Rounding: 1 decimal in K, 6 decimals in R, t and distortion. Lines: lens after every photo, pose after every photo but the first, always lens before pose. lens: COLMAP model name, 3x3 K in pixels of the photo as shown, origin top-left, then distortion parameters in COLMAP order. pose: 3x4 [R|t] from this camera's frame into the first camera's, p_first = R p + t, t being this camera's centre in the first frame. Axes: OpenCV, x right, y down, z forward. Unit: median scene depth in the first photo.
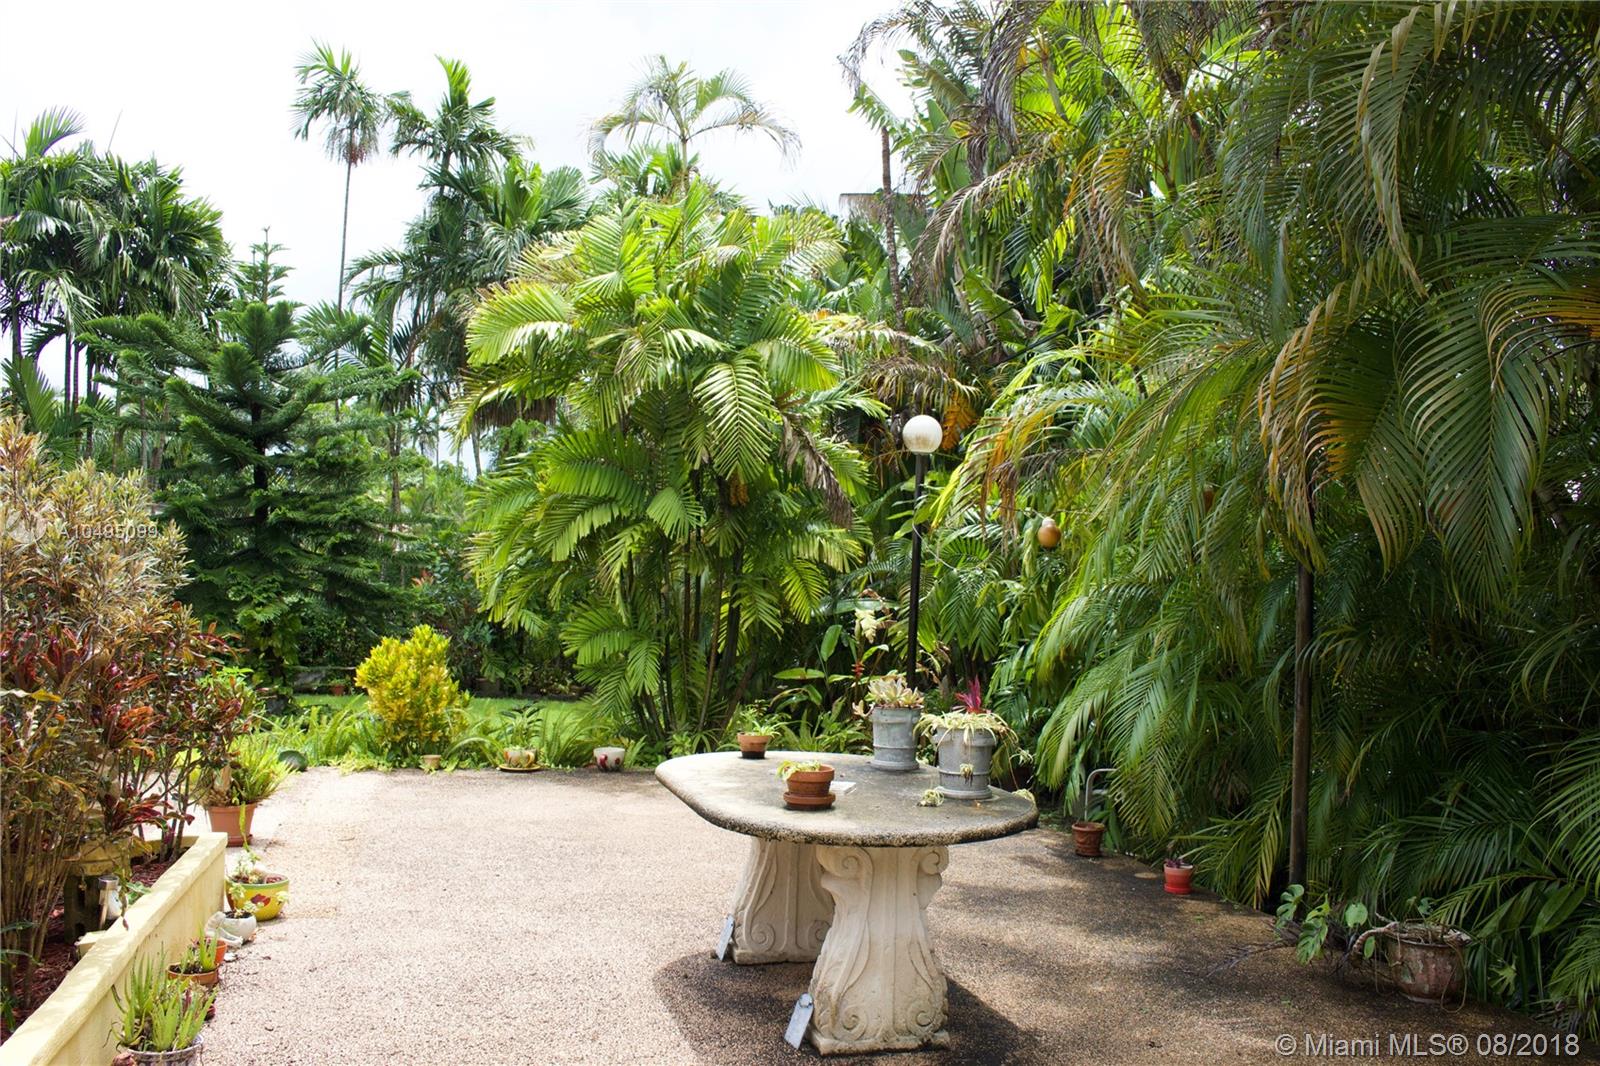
lens RADIAL K [[1318.9, 0, 795.5], [0, 1318.9, 540.8], [0, 0, 1]] dist [-0.159750, 0.127016]
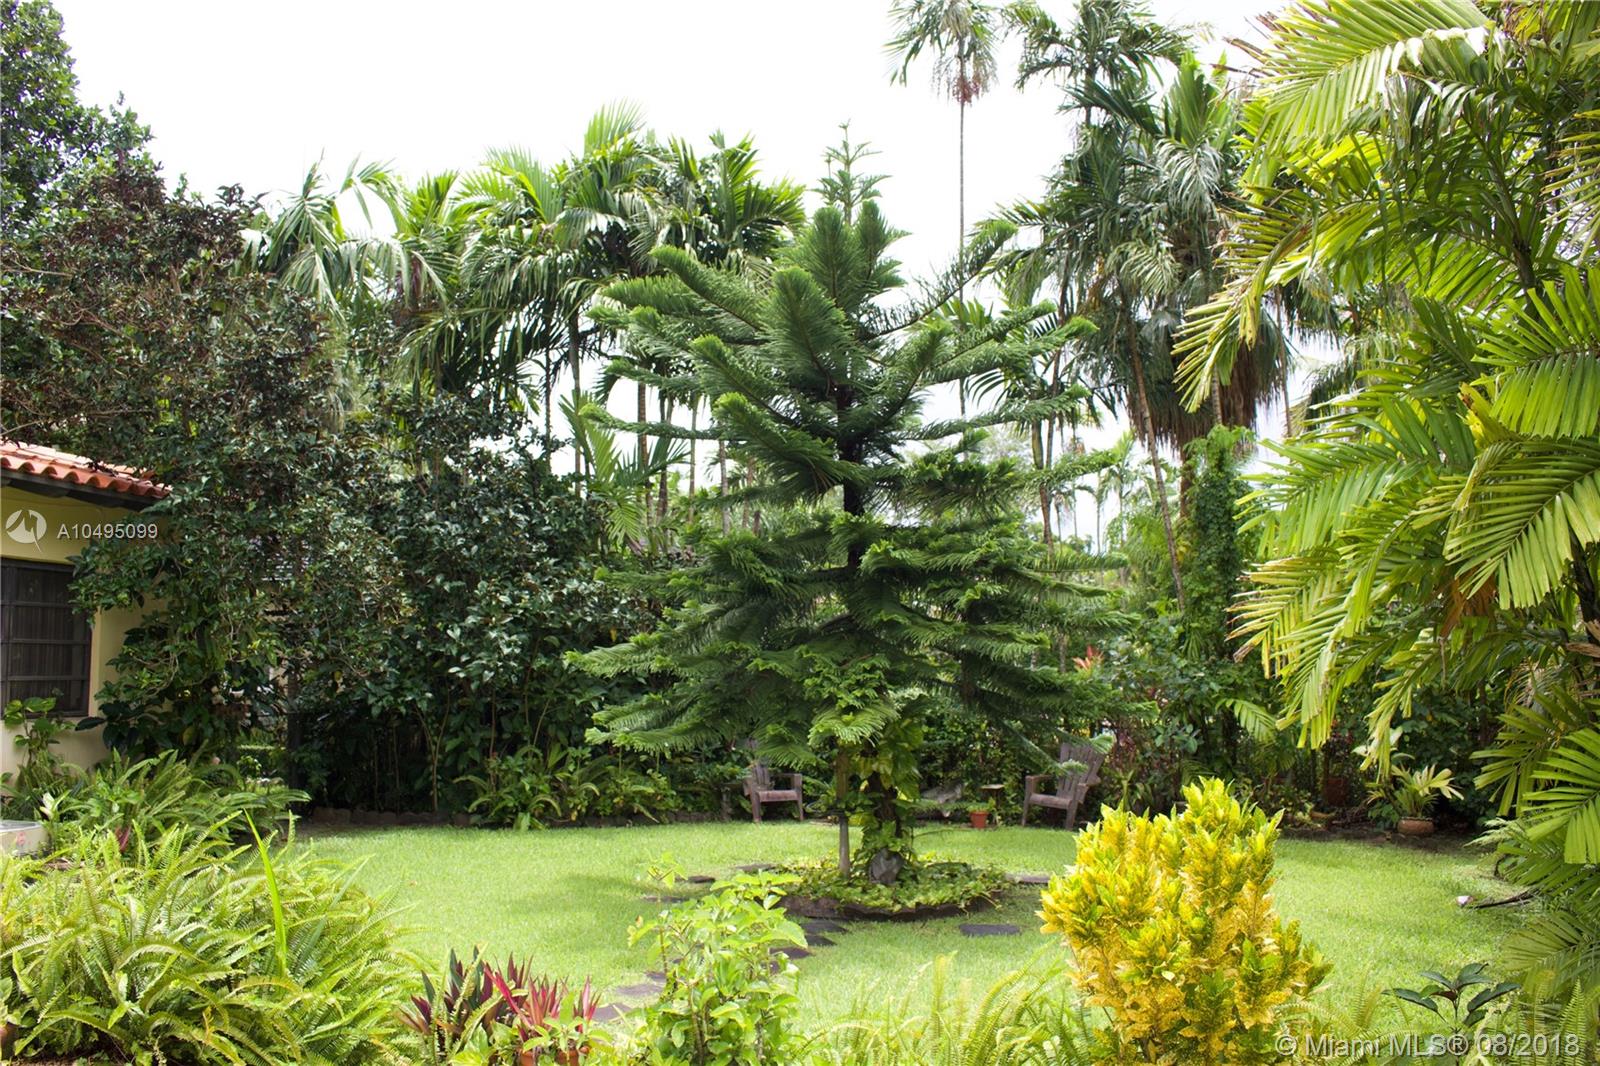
lens RADIAL K [[1318.9, 0, 795.5], [0, 1318.9, 540.8], [0, 0, 1]] dist [-0.159750, 0.127016]
pose [[0.891562, -0.052840, -0.449805, -0.120184], [0.026068, 0.997511, -0.065512, 0.008492], [0.452147, 0.046683, 0.890721, 0.328583]]
